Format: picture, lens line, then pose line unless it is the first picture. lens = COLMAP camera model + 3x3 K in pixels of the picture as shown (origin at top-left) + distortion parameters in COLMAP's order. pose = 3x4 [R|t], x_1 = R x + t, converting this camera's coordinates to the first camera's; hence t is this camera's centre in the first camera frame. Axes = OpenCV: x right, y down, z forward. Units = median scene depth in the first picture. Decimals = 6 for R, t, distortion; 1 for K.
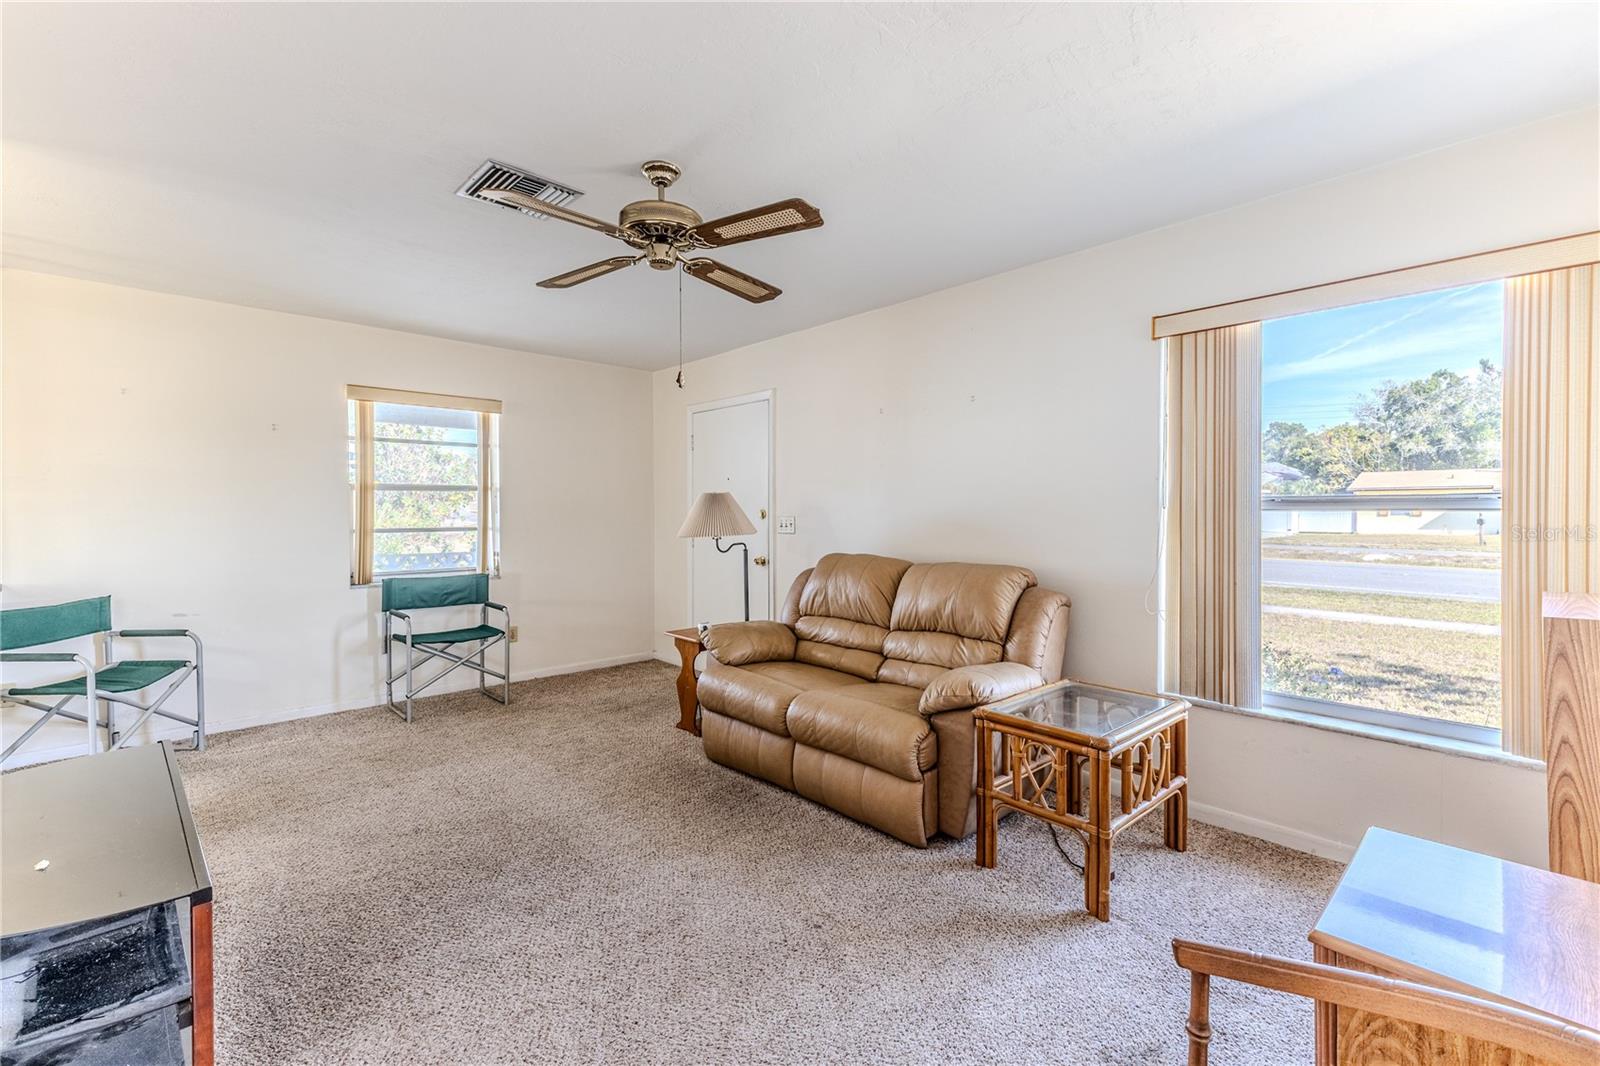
lens RADIAL K [[697.3, 0, 783.1], [0, 697.3, 514.8], [0, 0, 1]] dist [0.010552, -0.000028]
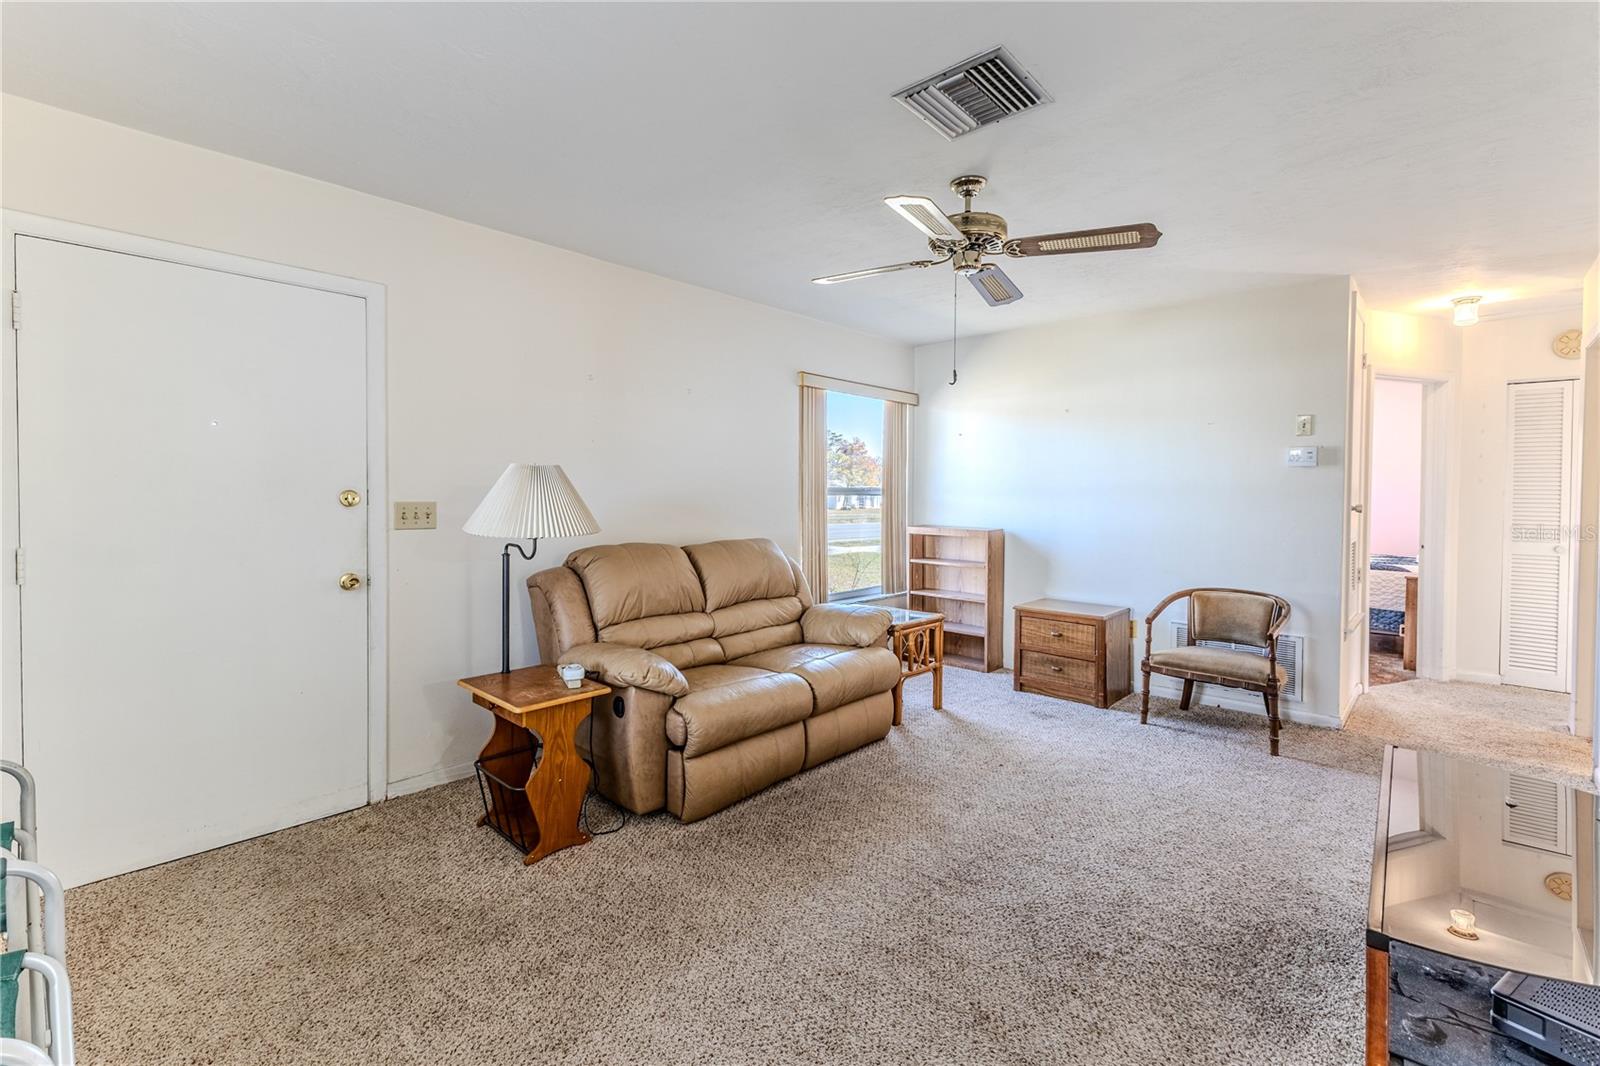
lens RADIAL K [[711.1, 0, 793.9], [0, 711.1, 518.0], [0, 0, 1]] dist [-0.000742, -0.000421]
pose [[-0.079837, -0.037210, 0.996113, -1.023191], [-0.003914, 0.999307, 0.037015, -0.013147], [-0.996800, -0.000944, -0.079928, 1.110273]]
